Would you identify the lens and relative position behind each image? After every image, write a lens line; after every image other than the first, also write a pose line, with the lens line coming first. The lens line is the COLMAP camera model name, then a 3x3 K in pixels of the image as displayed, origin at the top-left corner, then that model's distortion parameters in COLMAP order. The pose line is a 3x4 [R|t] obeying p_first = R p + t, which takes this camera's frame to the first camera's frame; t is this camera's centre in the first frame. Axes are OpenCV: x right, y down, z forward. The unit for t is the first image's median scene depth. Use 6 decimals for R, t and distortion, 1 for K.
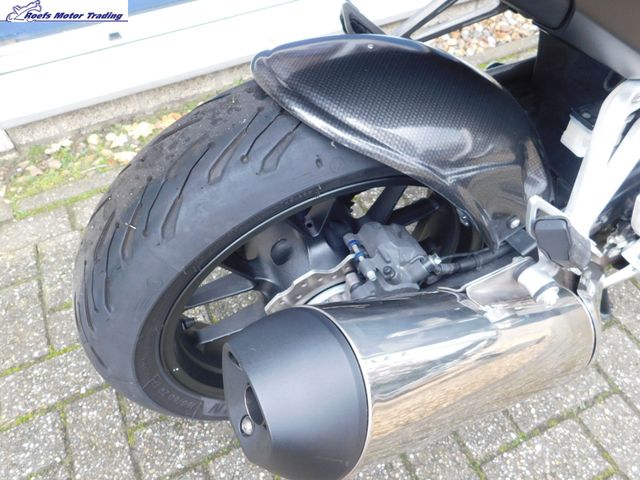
lens RADIAL K [[513.8, 0, 321.1], [0, 513.8, 239.2], [0, 0, 1]] dist [-0.014980, 0.029896]
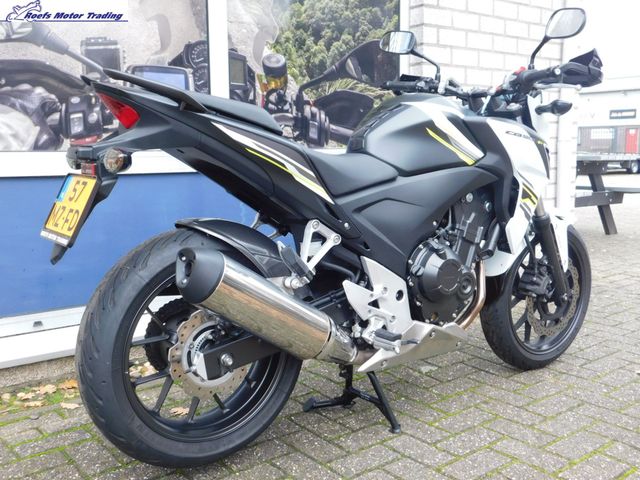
lens RADIAL K [[674.3, 0, 320.7], [0, 674.3, 239.9], [0, 0, 1]] dist [0.007239, 0.000000]
pose [[0.973577, -0.020273, 0.227458, -0.067113], [0.171529, 0.722460, -0.669798, 0.764337], [-0.150750, 0.691115, 0.706848, -0.537812]]
